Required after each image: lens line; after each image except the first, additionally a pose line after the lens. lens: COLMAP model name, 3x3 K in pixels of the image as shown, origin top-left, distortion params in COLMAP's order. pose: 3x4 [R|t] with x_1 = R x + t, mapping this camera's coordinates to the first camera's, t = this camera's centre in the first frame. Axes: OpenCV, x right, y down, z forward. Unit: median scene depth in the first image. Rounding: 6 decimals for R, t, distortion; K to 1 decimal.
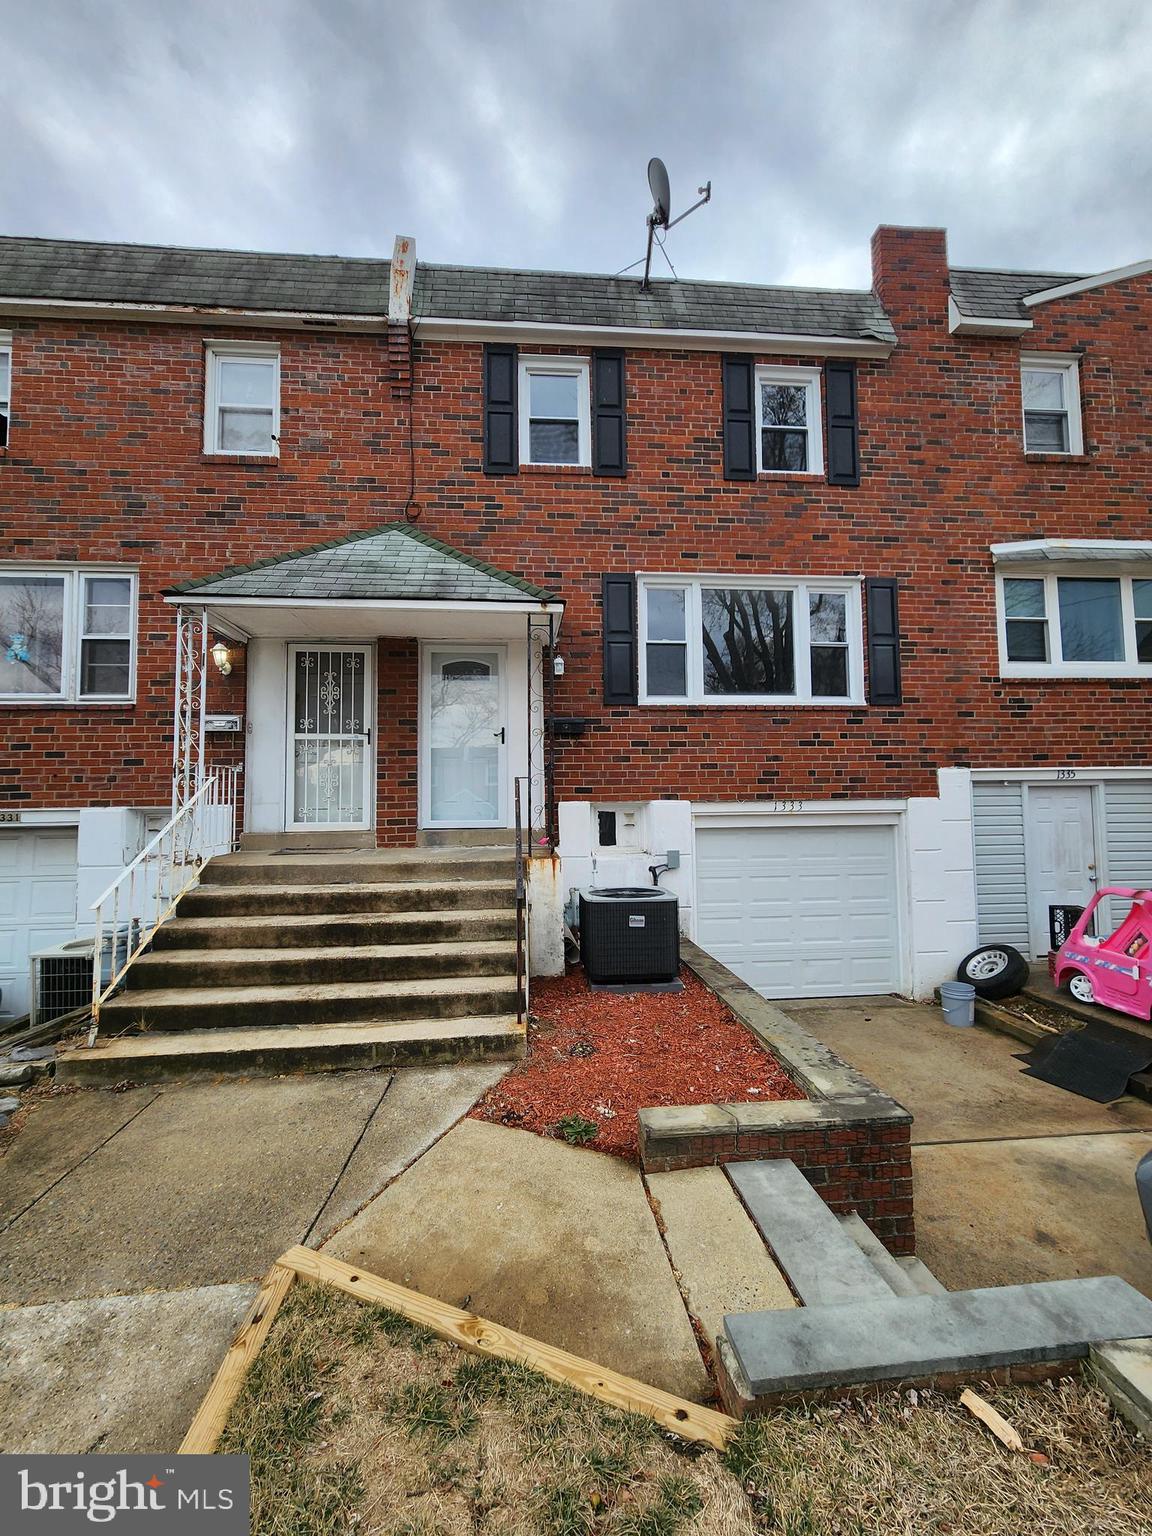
lens RADIAL K [[635.4, 0, 602.6], [0, 635.4, 775.1], [0, 0, 1]] dist [-0.008610, 0.004808]
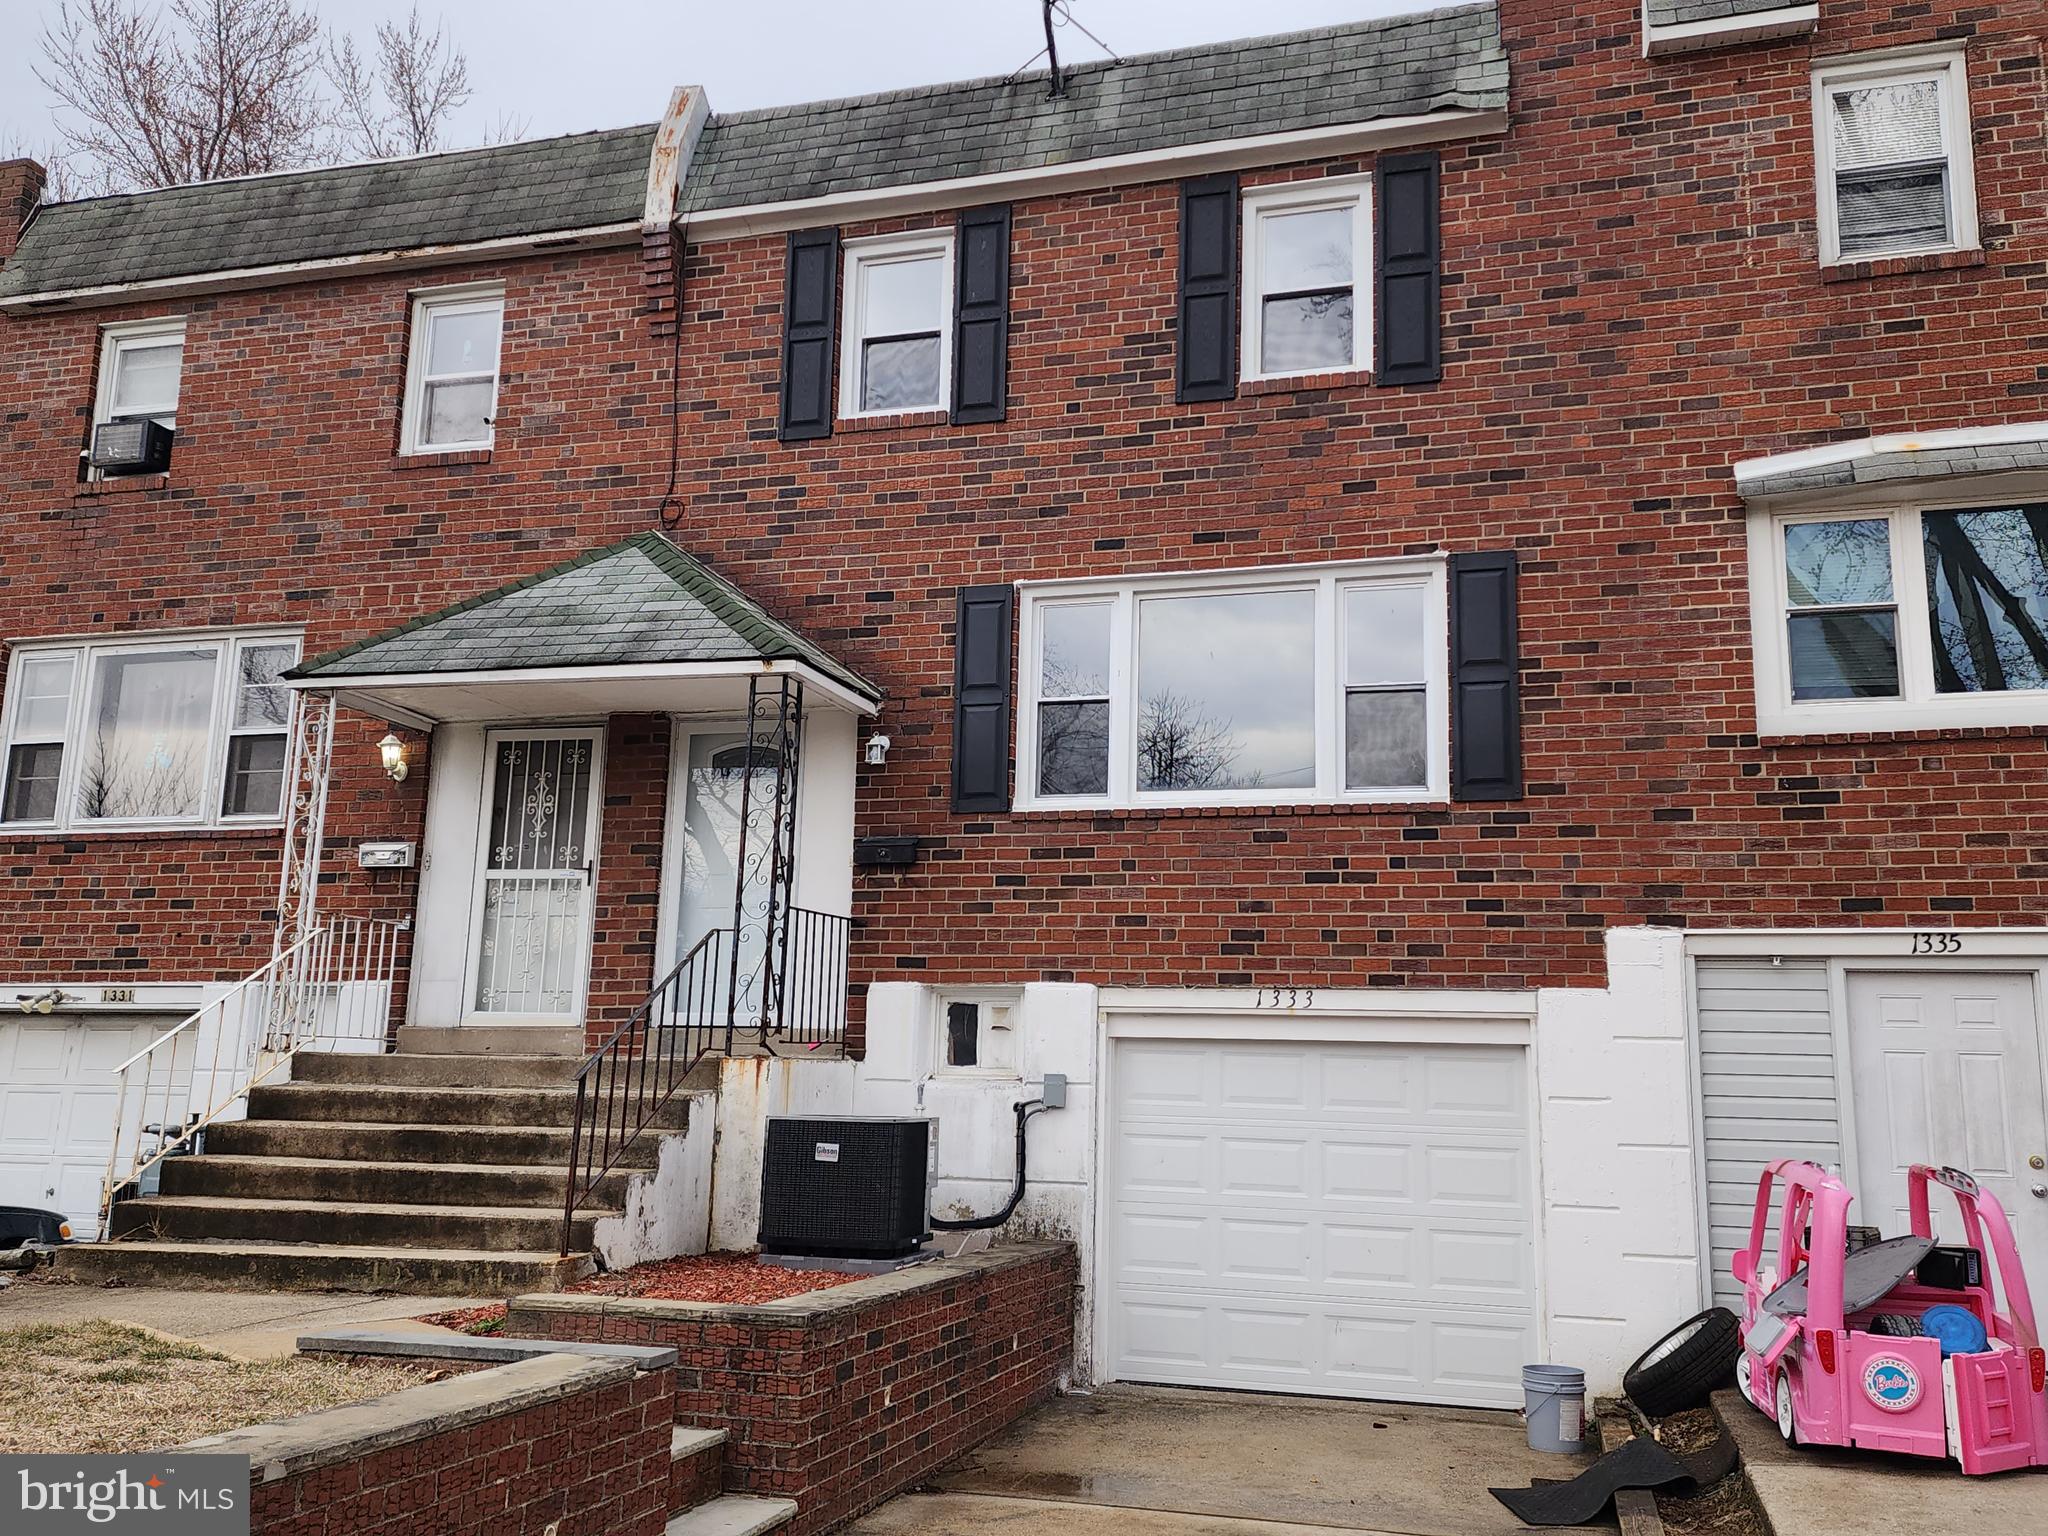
lens RADIAL K [[1670.2, 0, 1015.4], [0, 1670.2, 773.0], [0, 0, 1]] dist [0.084239, -0.080866]
pose [[0.935868, -0.031712, -0.350921, 0.580293], [-0.016495, 0.990907, -0.133535, 0.052973], [0.351965, 0.130760, 0.926835, -0.373303]]
